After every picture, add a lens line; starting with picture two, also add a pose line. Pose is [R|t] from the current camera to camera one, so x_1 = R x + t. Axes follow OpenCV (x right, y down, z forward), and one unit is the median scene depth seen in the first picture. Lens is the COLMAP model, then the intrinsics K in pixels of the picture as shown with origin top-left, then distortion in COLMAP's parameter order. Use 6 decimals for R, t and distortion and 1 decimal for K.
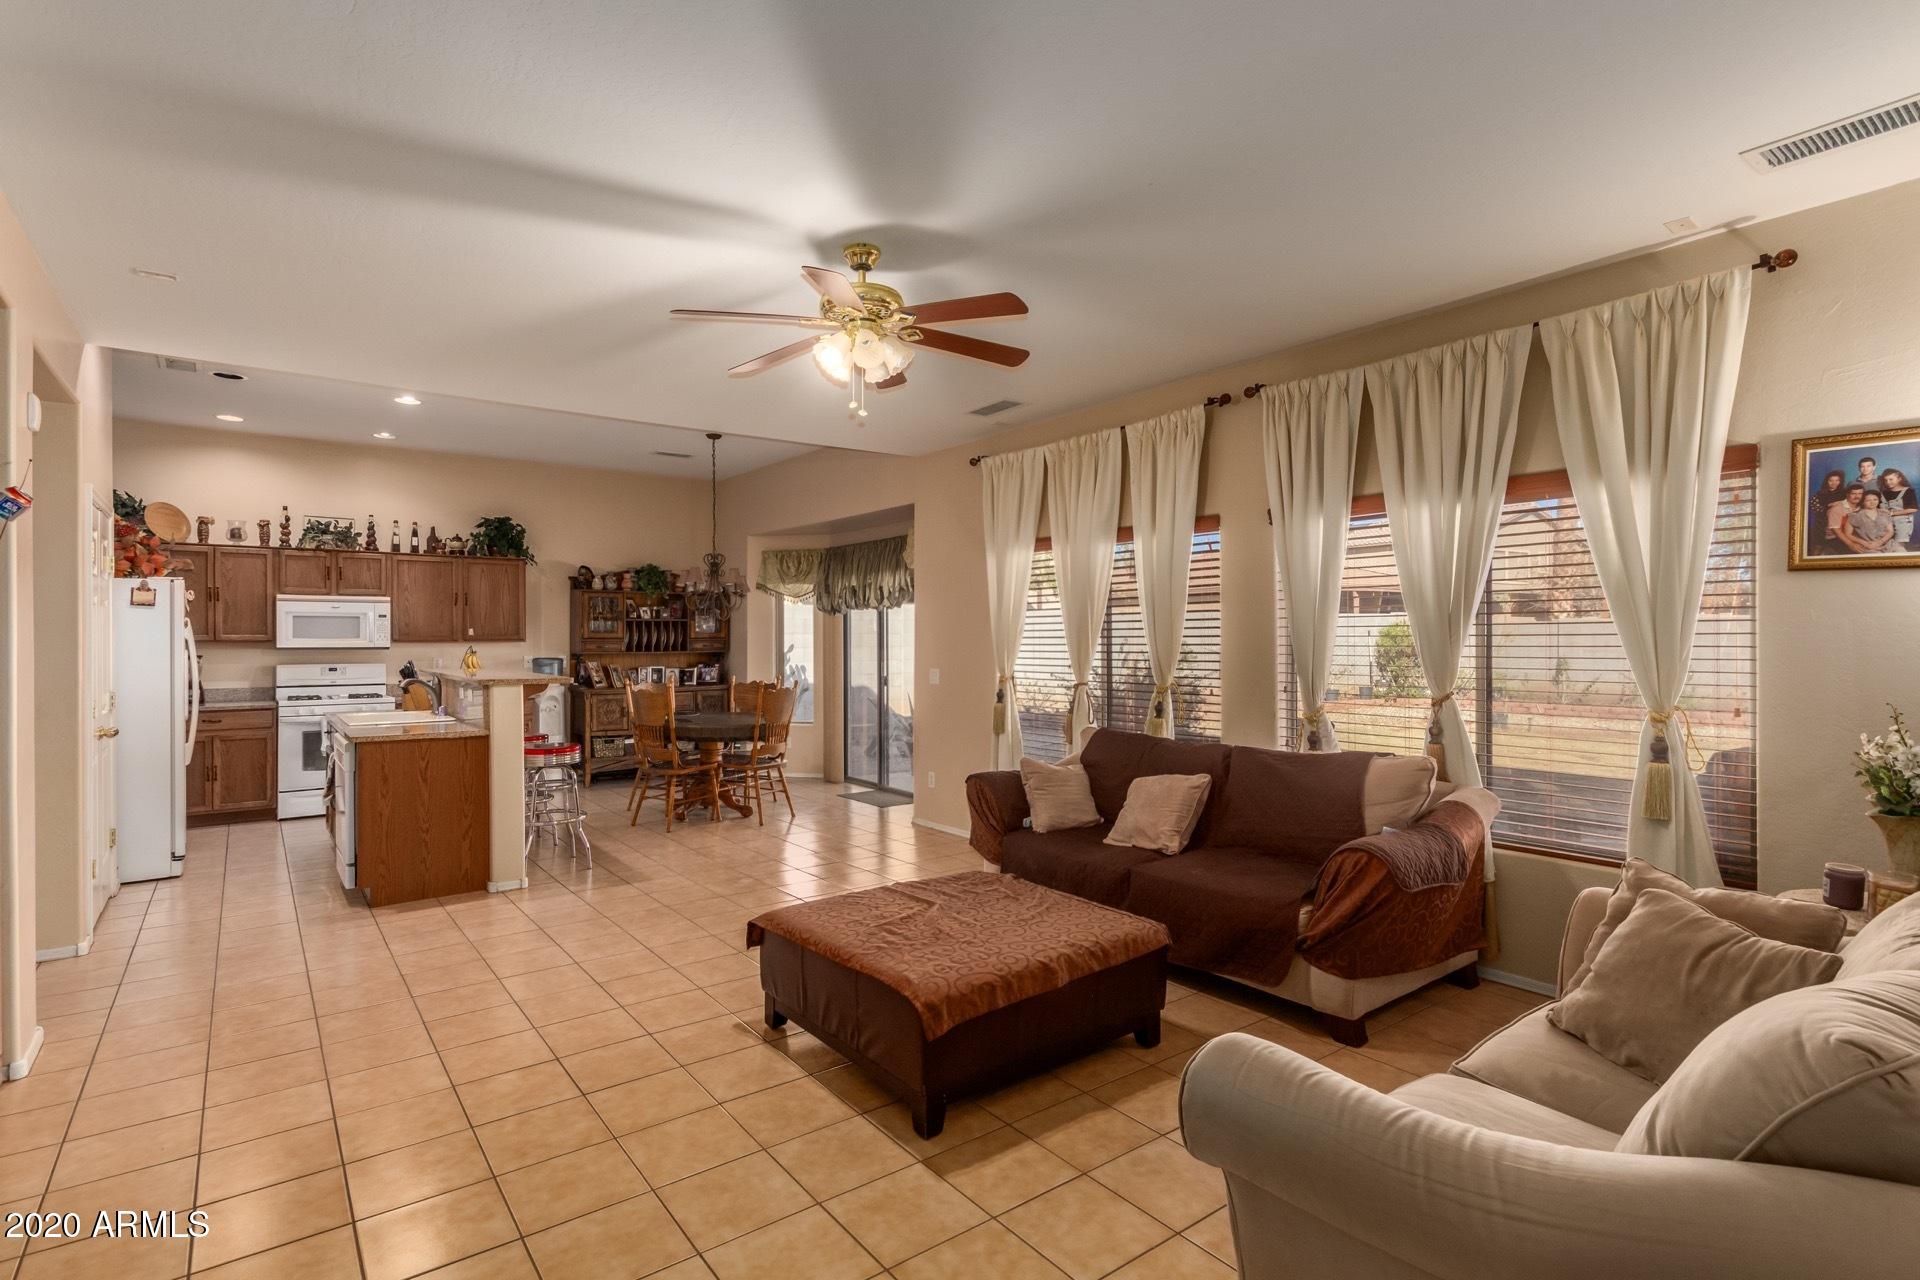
lens RADIAL K [[927.5, 0, 951.6], [0, 927.5, 636.1], [0, 0, 1]] dist [0.014506, -0.005629]
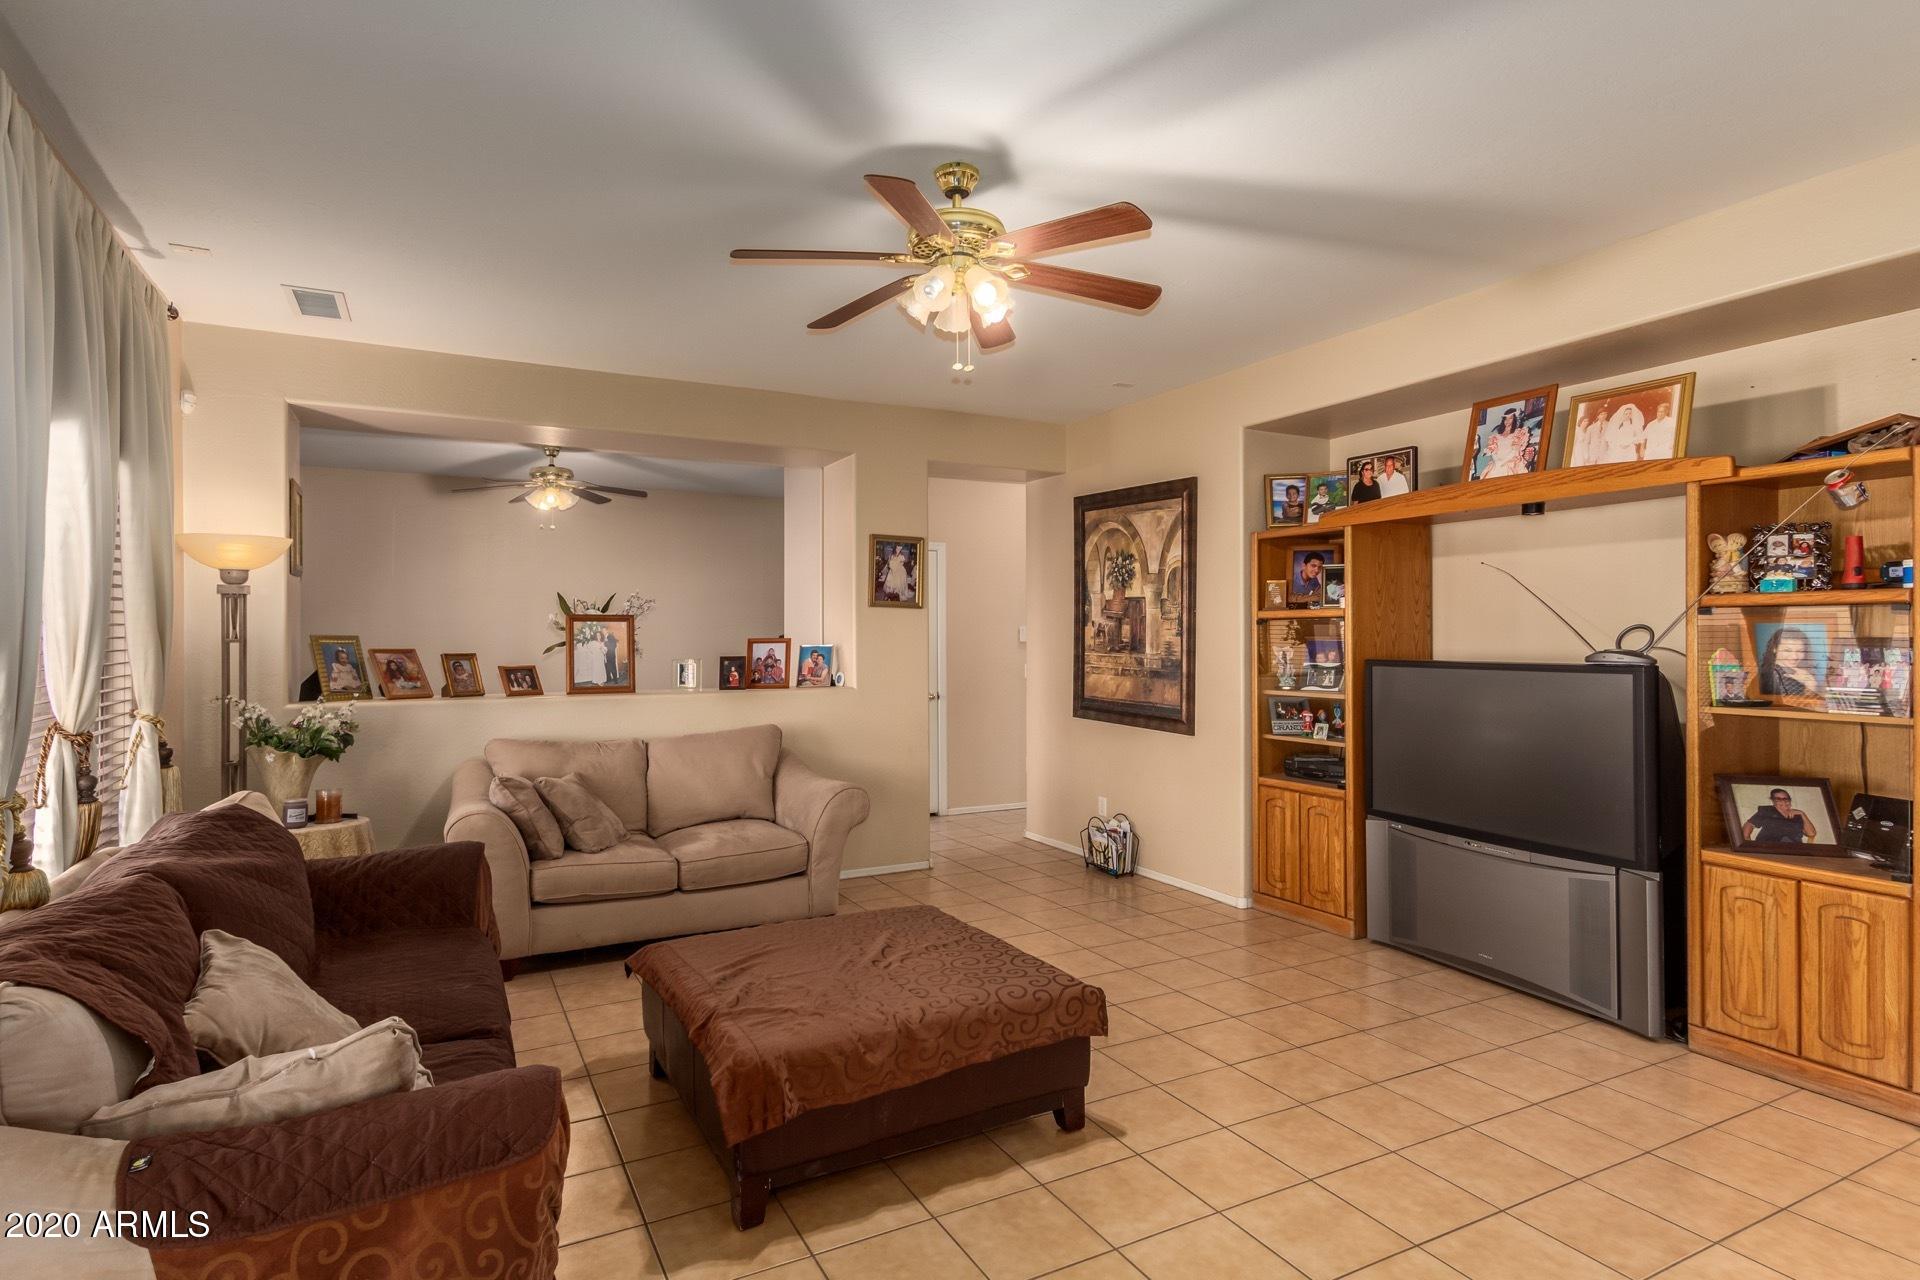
lens RADIAL K [[995.9, 0, 967.1], [0, 995.9, 641.9], [0, 0, 1]] dist [0.026277, -0.005175]
pose [[-0.988044, 0.008171, 0.153957, -0.103600], [0.008381, 0.999965, 0.000712, 0.003574], [-0.153945, 0.001994, -0.988077, 0.805223]]
